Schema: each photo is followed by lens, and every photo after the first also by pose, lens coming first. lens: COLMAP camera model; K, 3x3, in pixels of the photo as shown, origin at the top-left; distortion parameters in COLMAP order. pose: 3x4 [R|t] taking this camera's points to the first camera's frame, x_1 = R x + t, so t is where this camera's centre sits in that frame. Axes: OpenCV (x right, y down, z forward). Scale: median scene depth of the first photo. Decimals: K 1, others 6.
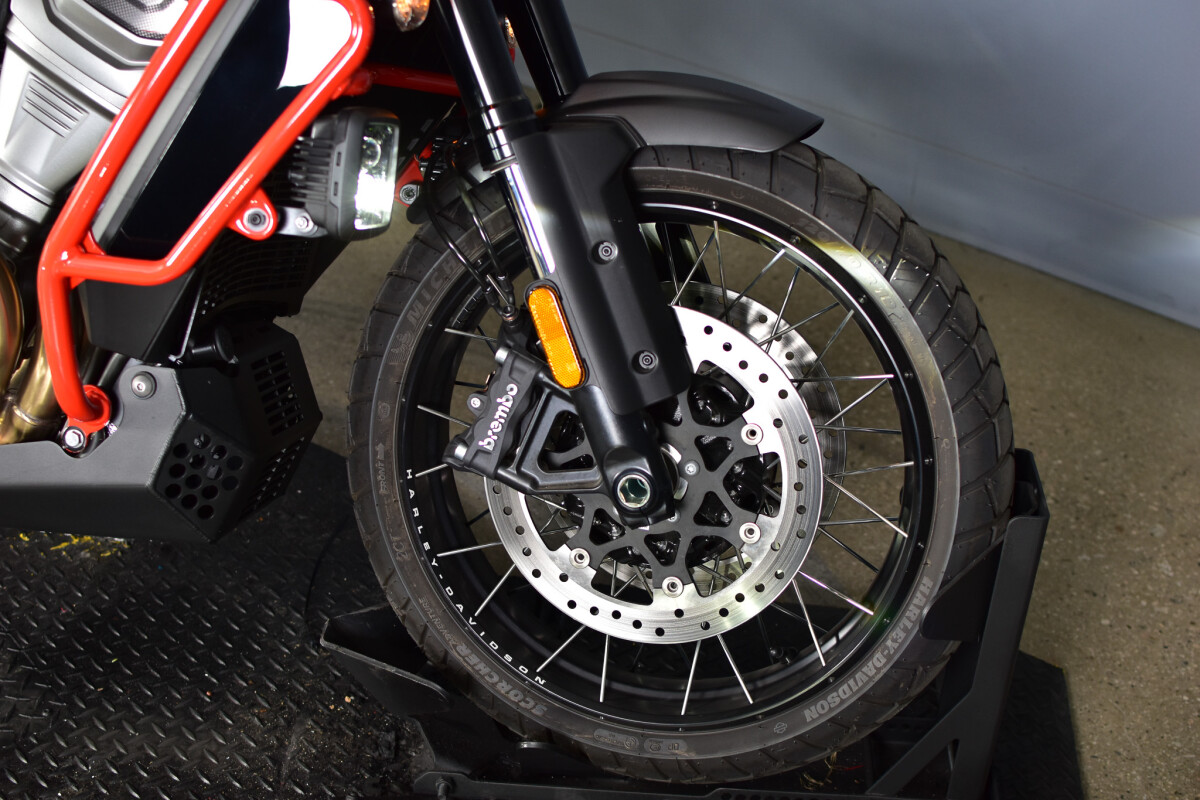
lens RADIAL K [[1834.7, 0, 600.0], [0, 1834.7, 400.0], [0, 0, 1]] dist [-0.159286, 0.099890]
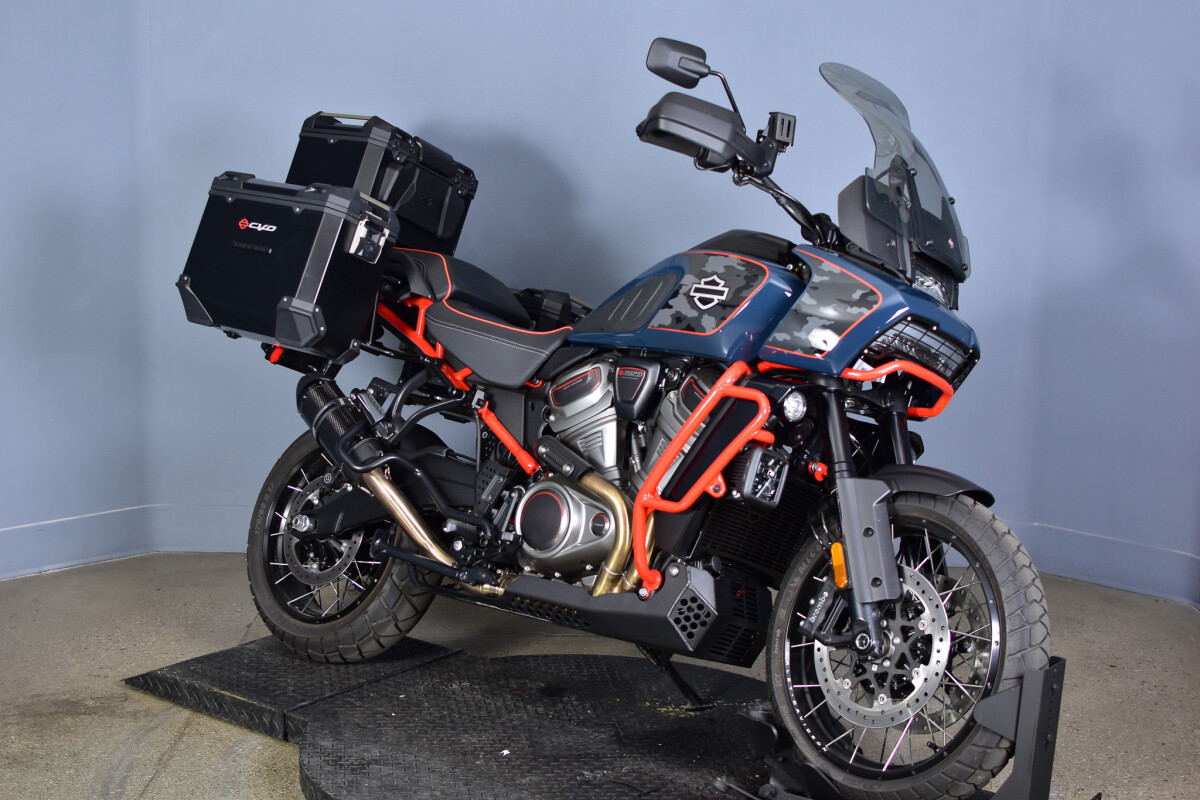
lens RADIAL K [[1834.7, 0, 600.0], [0, 1834.7, 400.0], [0, 0, 1]] dist [-0.159286, 0.099890]
pose [[0.848544, 0.043980, -0.527294, 0.855473], [-0.266291, 0.896636, -0.353742, 0.623044], [0.457233, 0.440579, 0.772547, -0.903885]]
